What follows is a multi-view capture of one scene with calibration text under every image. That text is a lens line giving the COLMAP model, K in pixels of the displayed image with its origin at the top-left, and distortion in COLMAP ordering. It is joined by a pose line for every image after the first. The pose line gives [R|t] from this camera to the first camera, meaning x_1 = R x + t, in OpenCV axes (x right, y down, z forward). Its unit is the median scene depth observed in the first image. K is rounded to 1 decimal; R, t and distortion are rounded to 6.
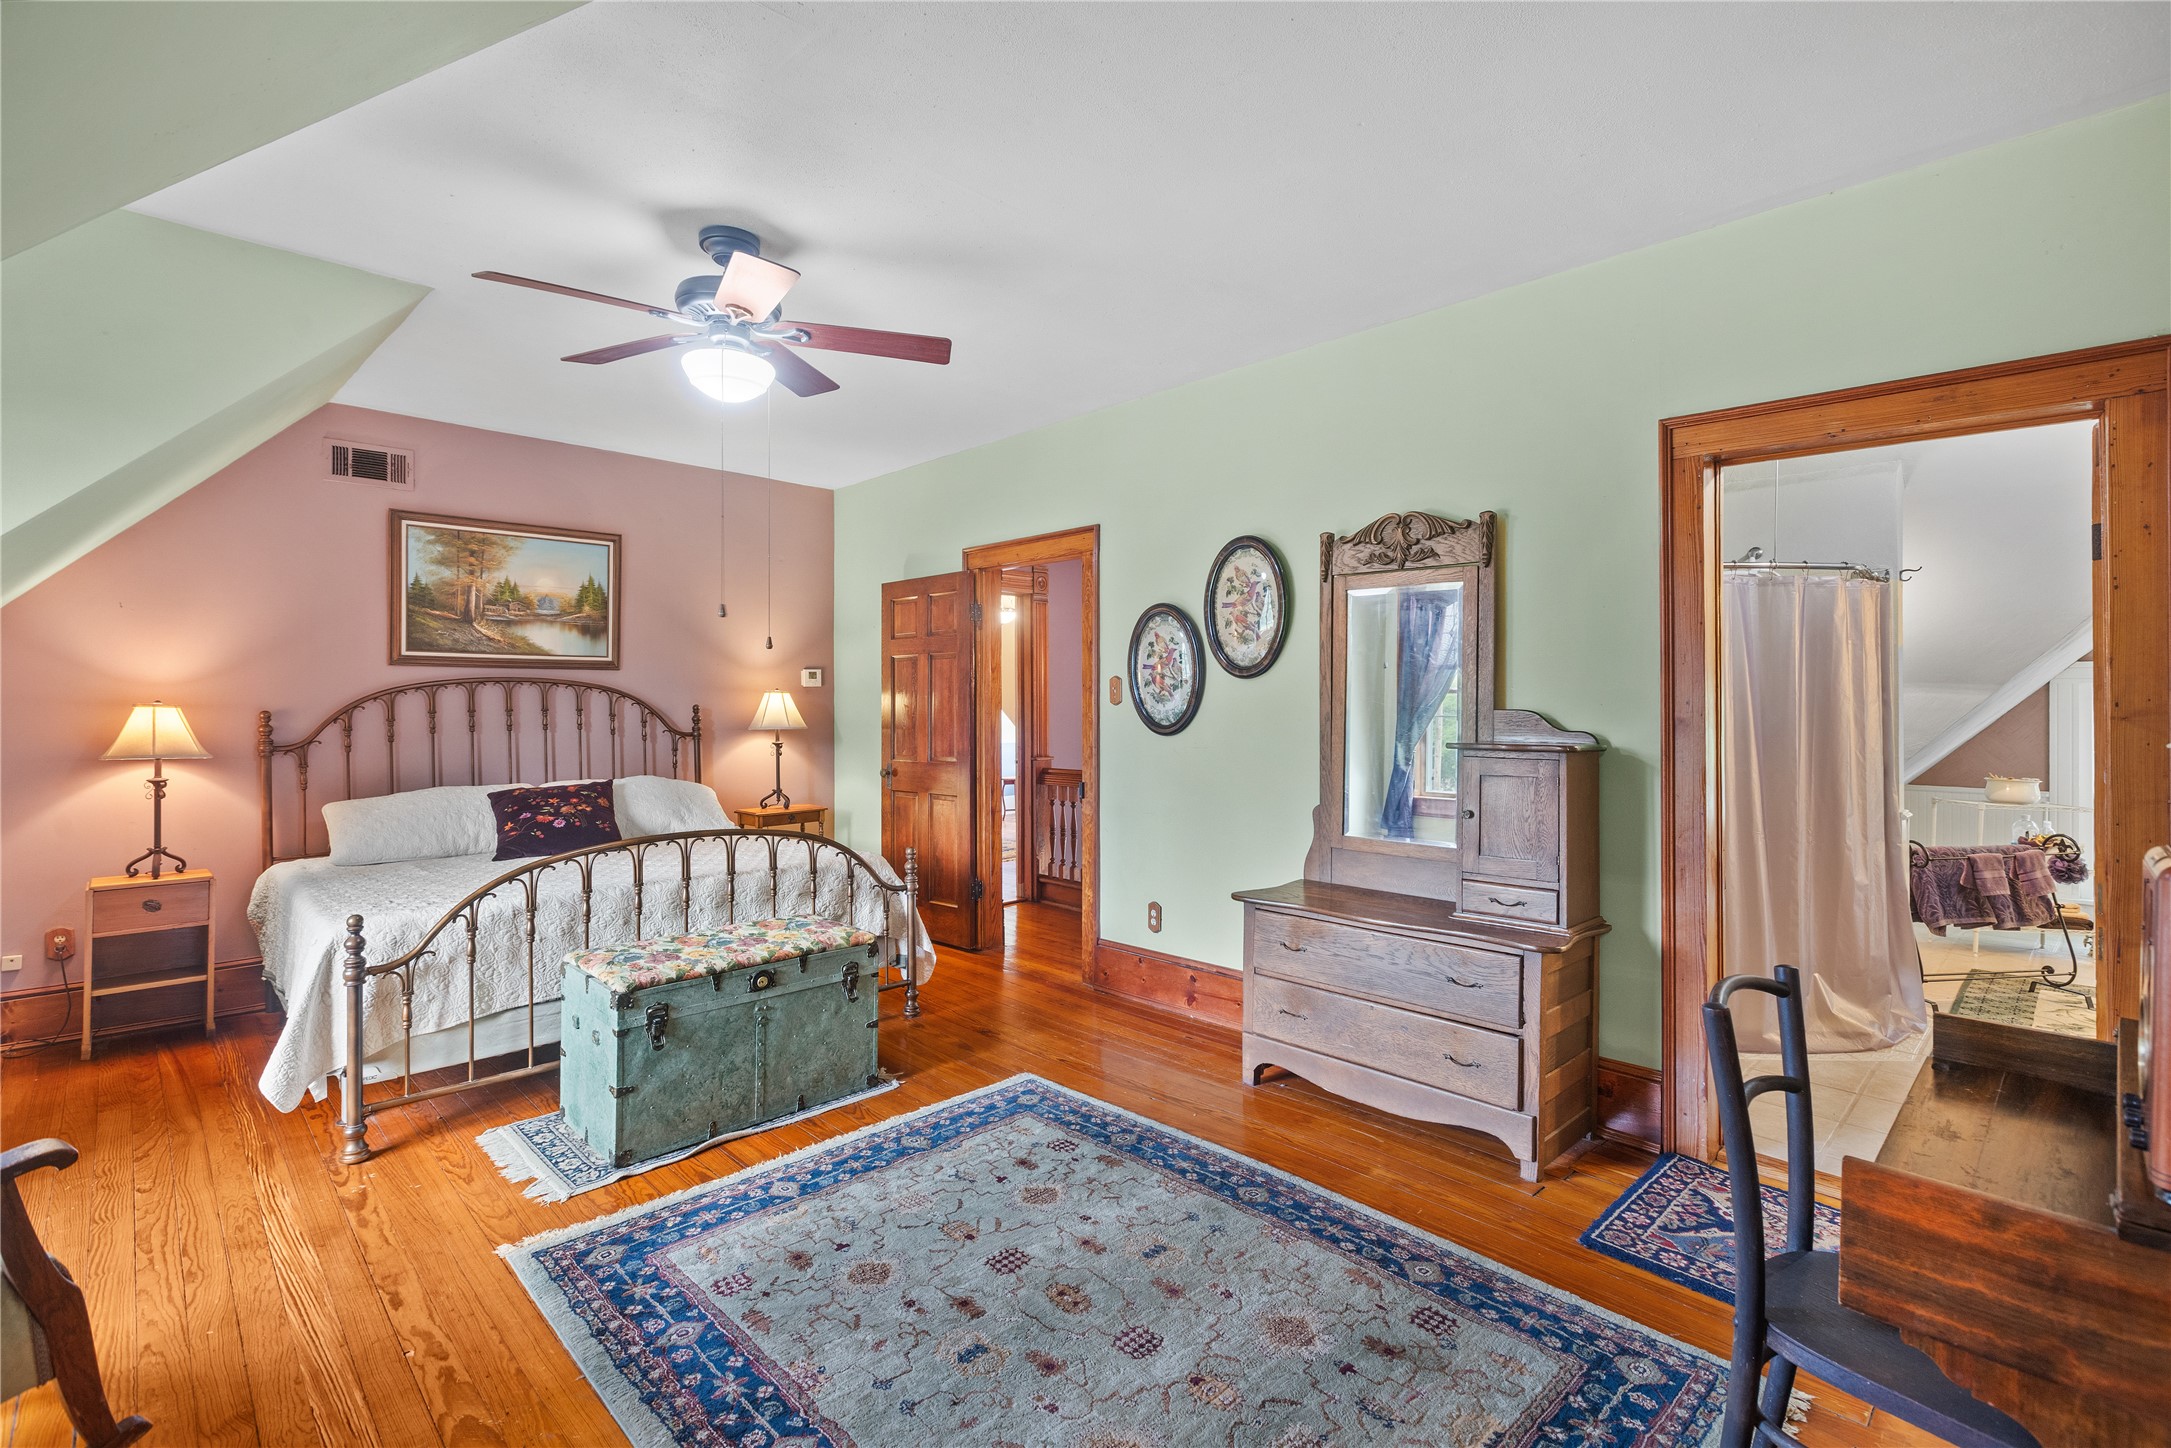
lens RADIAL K [[1024.8, 0, 1085.5], [0, 1024.8, 724.0], [0, 0, 1]] dist [0.000110, -0.000060]
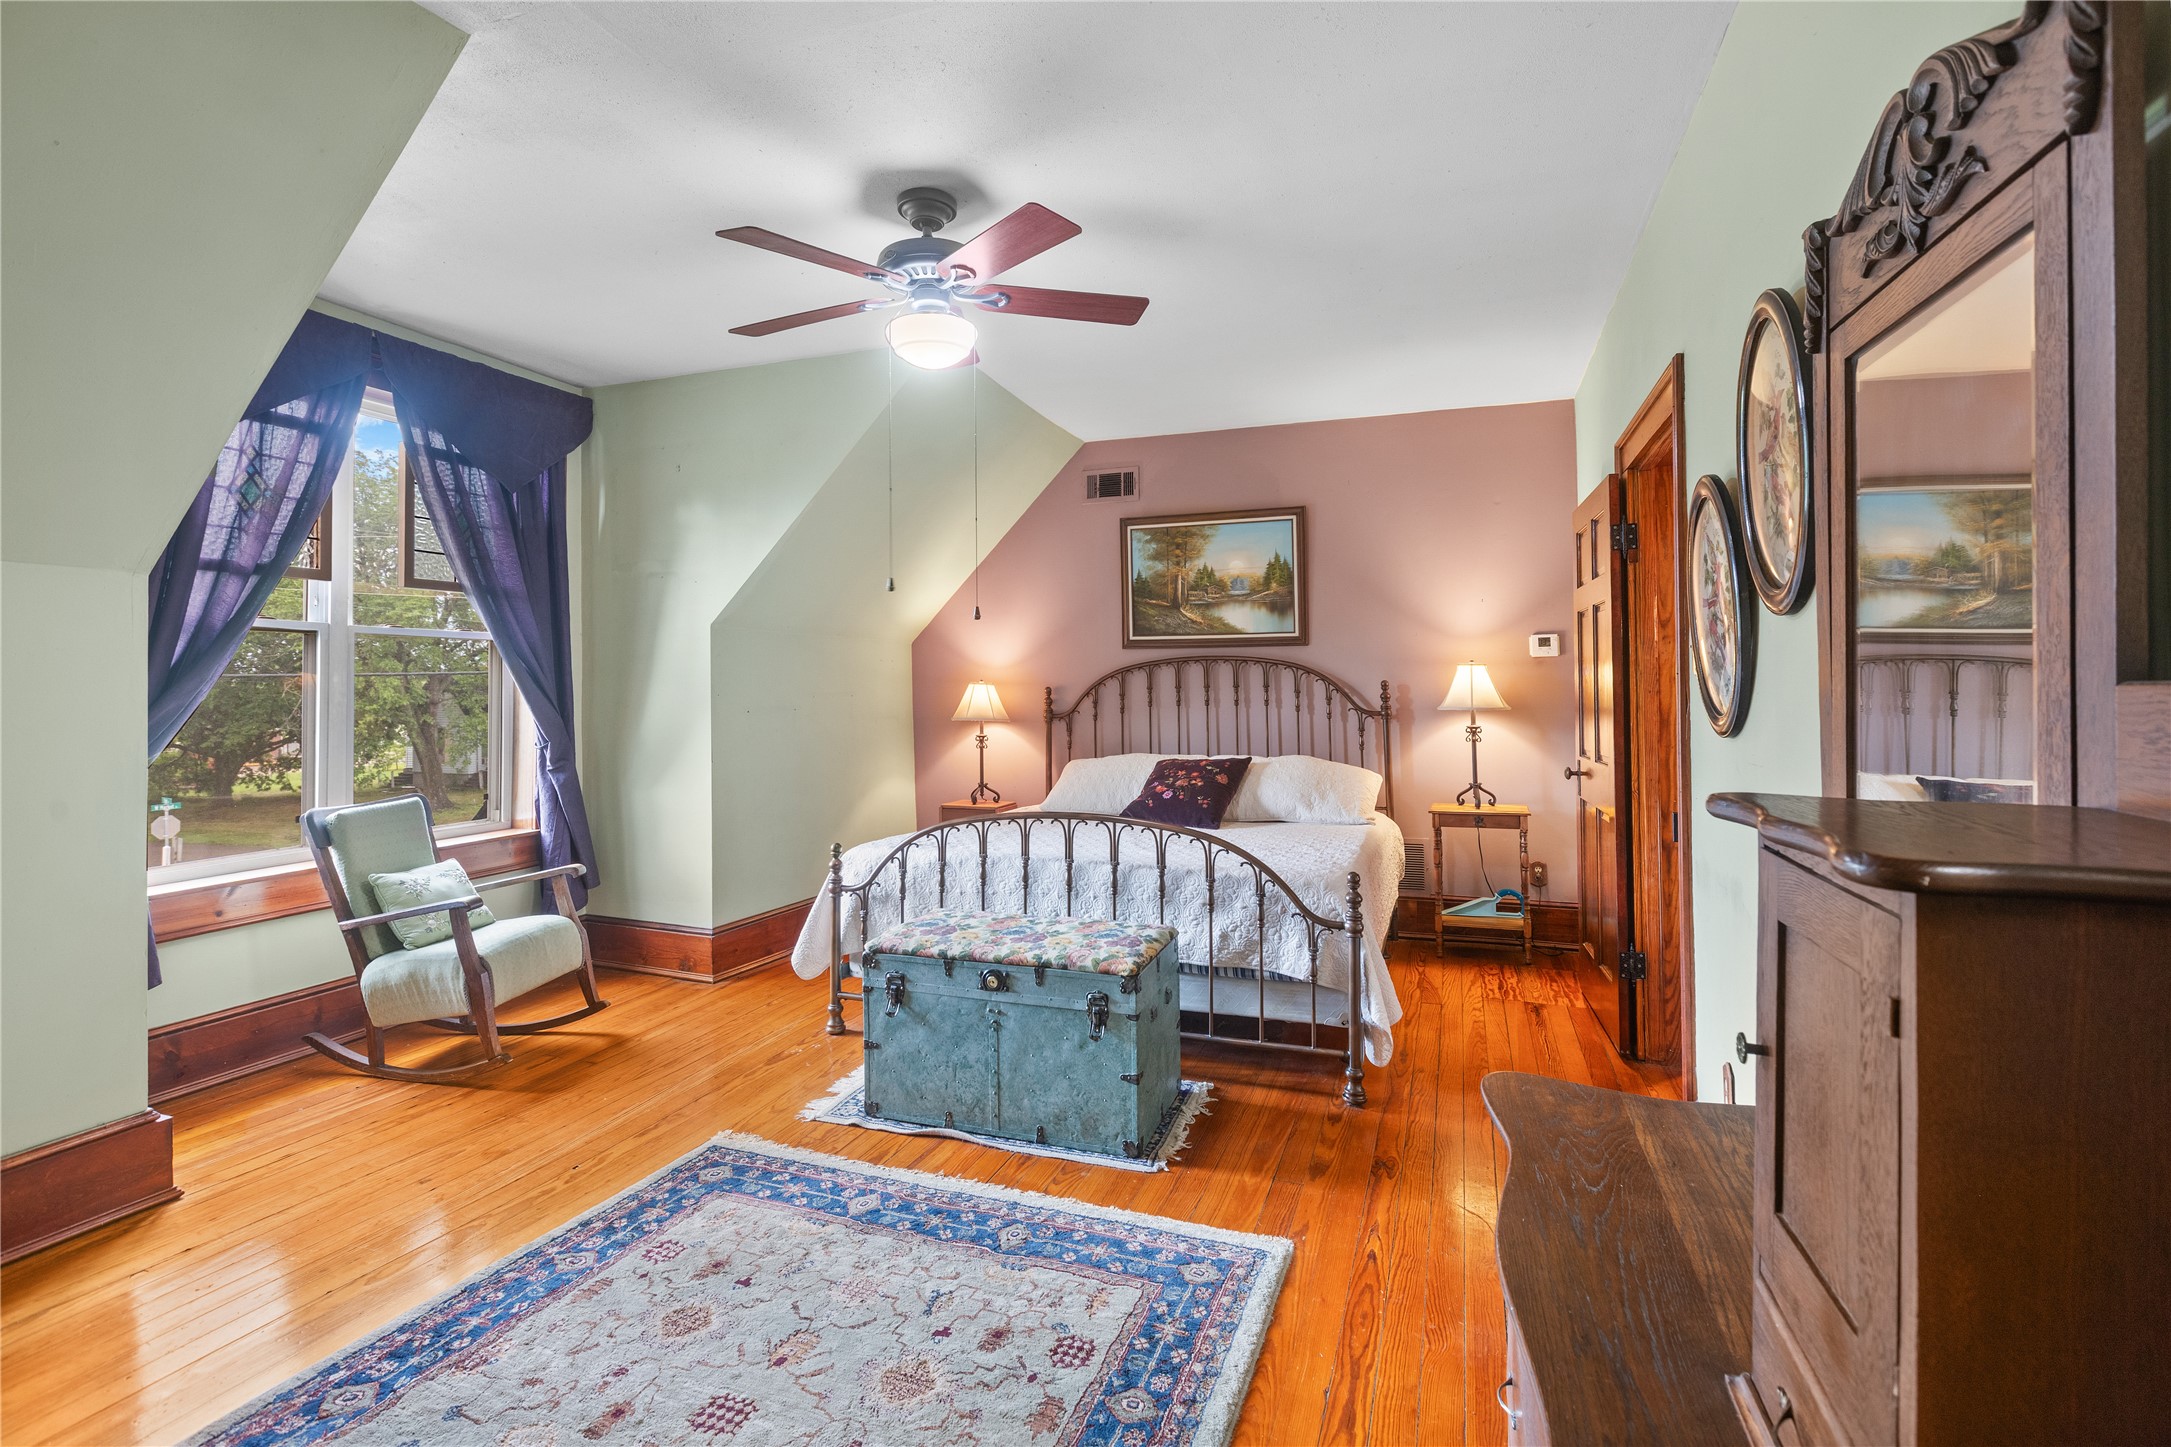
lens RADIAL K [[997.5, 0, 1088.0], [0, 997.5, 687.2], [0, 0, 1]] dist [0.001046, -0.000138]
pose [[0.420029, 0.000957, -0.907510, 0.505828], [-0.013393, 0.999897, -0.005145, -0.008455], [0.907412, 0.014316, 0.419999, 0.665424]]
